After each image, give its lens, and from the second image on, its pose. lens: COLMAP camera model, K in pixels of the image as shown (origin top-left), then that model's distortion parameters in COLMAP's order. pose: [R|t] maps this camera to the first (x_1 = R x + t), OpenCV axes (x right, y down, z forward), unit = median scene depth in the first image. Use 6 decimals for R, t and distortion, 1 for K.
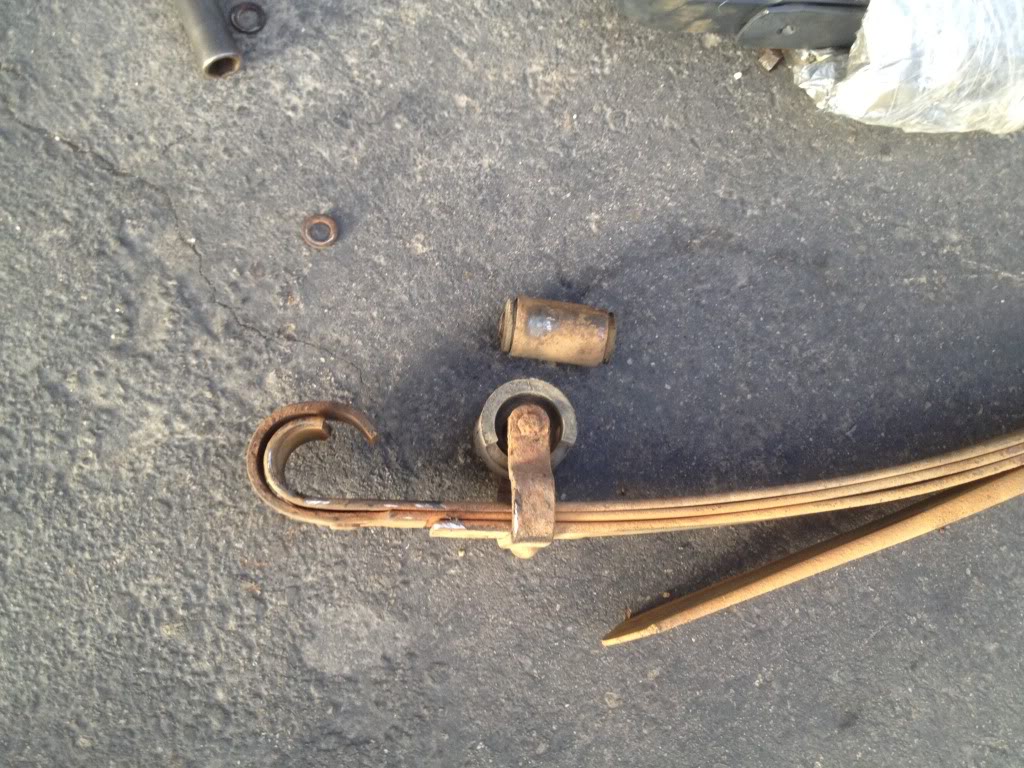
lens RADIAL K [[1007.8, 0, 517.5], [0, 1007.8, 380.0], [0, 0, 1]] dist [0.029824, 0.000000]
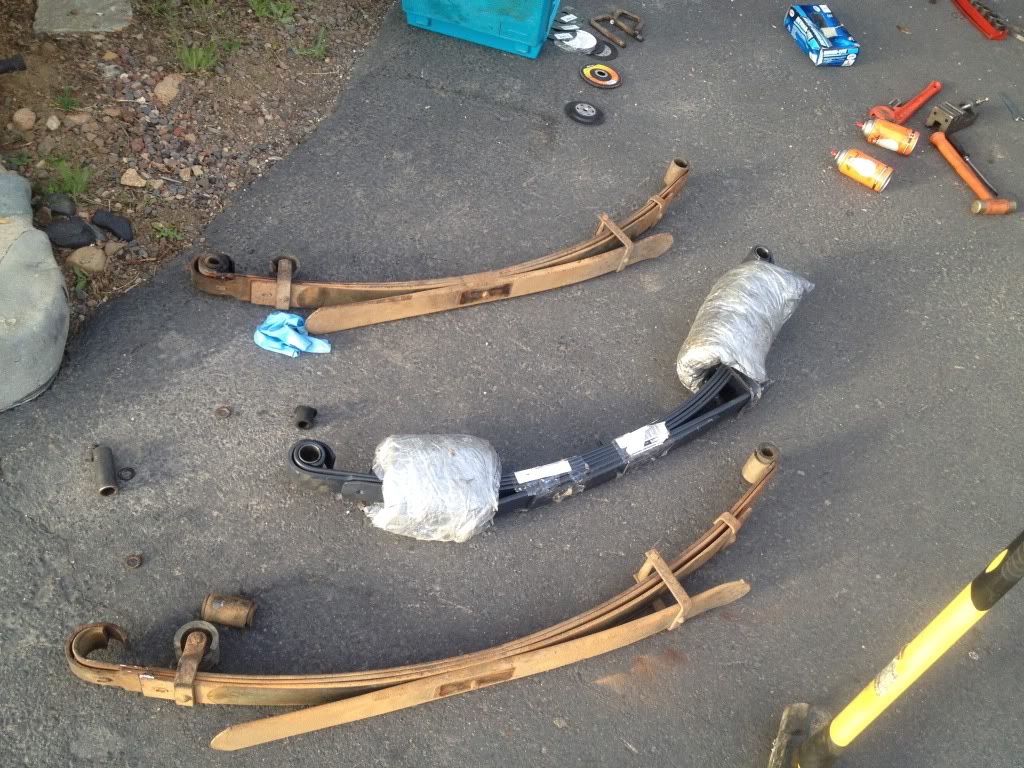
lens RADIAL K [[1007.8, 0, 514.2], [0, 1007.8, 383.7], [0, 0, 1]] dist [0.029824, 0.000000]
pose [[0.998429, 0.055693, -0.006070, 0.632897], [-0.051706, 0.874361, -0.482514, 0.539950], [-0.021565, 0.482070, 0.875867, -1.154204]]
